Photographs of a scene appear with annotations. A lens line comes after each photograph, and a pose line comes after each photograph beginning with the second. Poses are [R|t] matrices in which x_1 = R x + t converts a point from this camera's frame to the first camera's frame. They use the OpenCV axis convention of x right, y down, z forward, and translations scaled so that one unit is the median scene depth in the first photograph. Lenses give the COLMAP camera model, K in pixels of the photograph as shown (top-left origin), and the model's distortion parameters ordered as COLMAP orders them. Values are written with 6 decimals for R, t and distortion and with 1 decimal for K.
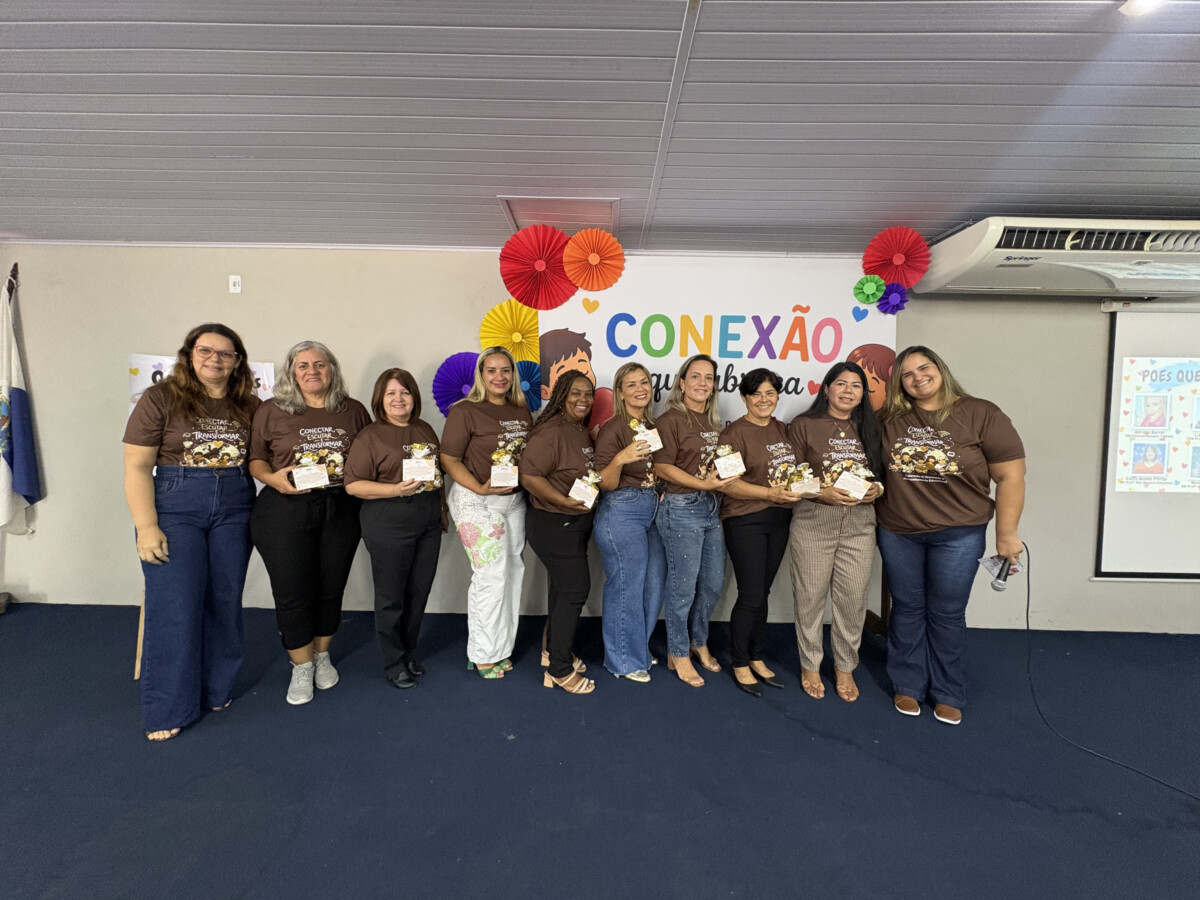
lens RADIAL K [[479.5, 0, 603.0], [0, 479.5, 454.6], [0, 0, 1]] dist [-0.001420, -0.000257]
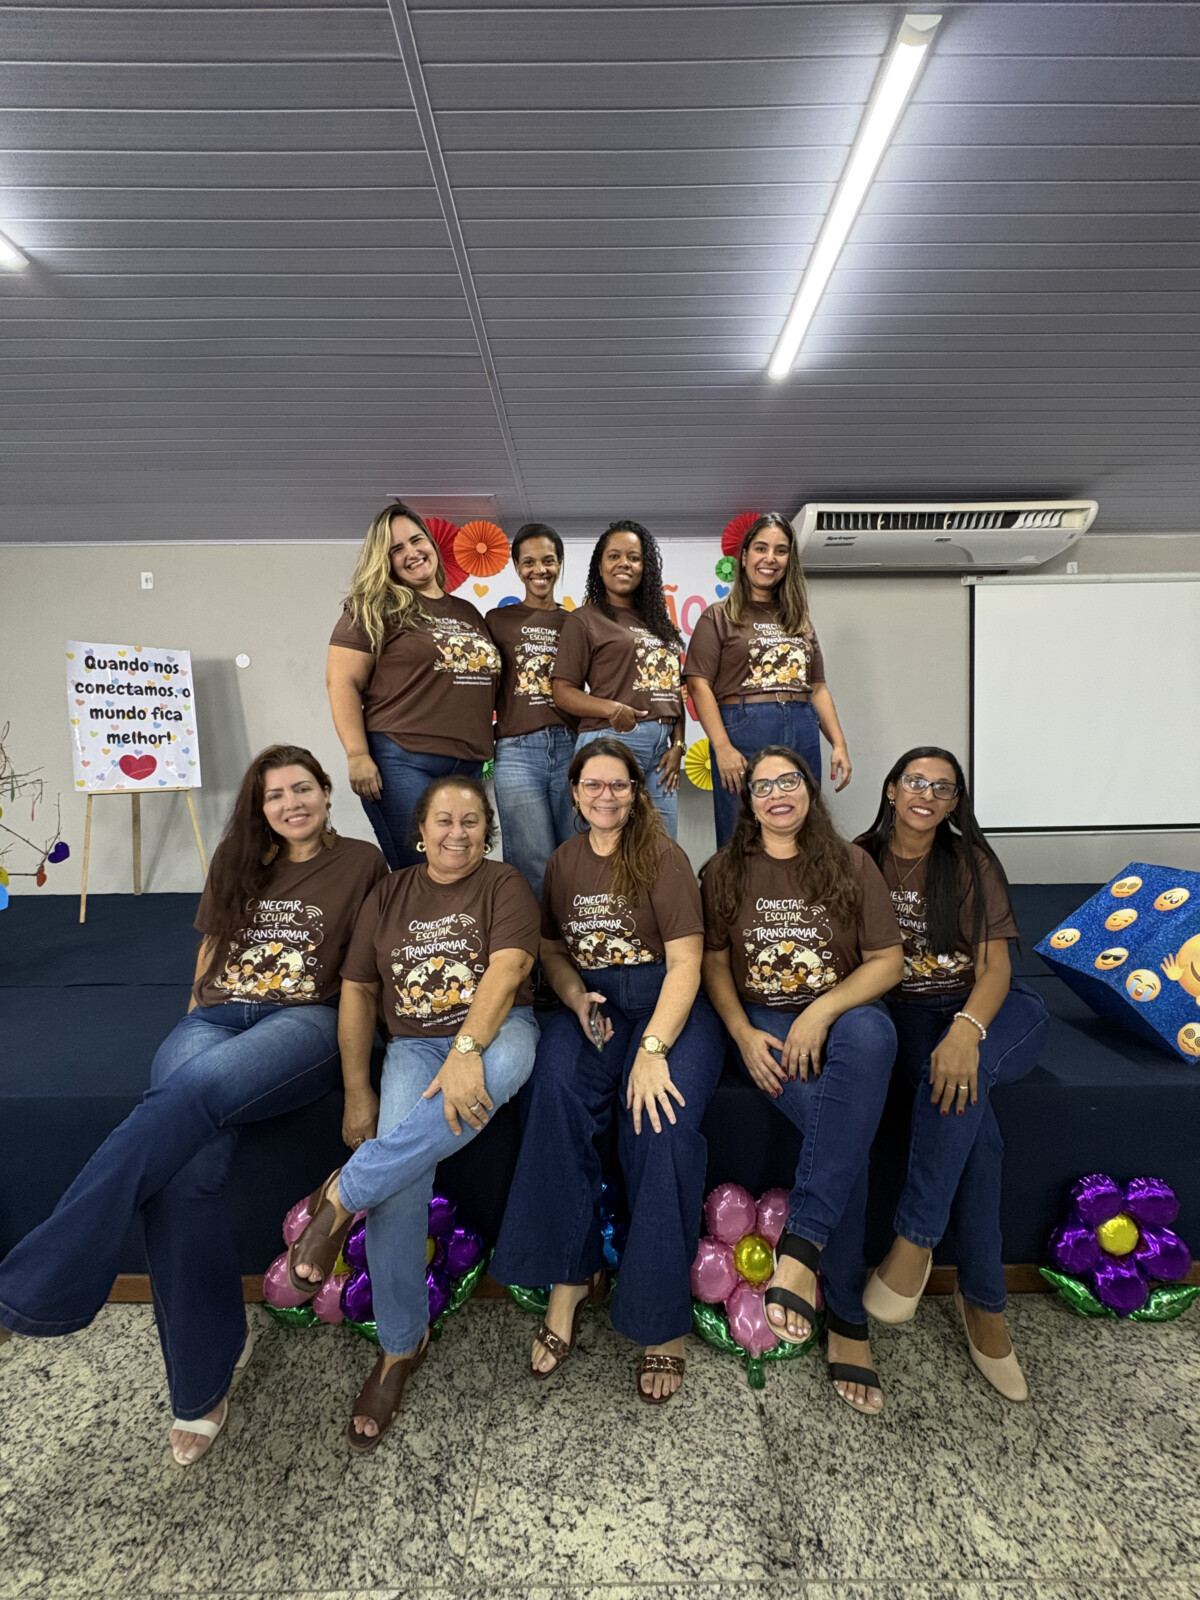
lens RADIAL K [[639.4, 0, 597.9], [0, 639.4, 804.4], [0, 0, 1]] dist [-0.001420, -0.000257]
pose [[0.999226, -0.032591, 0.022018, 0.195673], [0.032915, 0.999353, -0.014510, 0.213023], [-0.021531, 0.015223, 0.999652, -0.470183]]
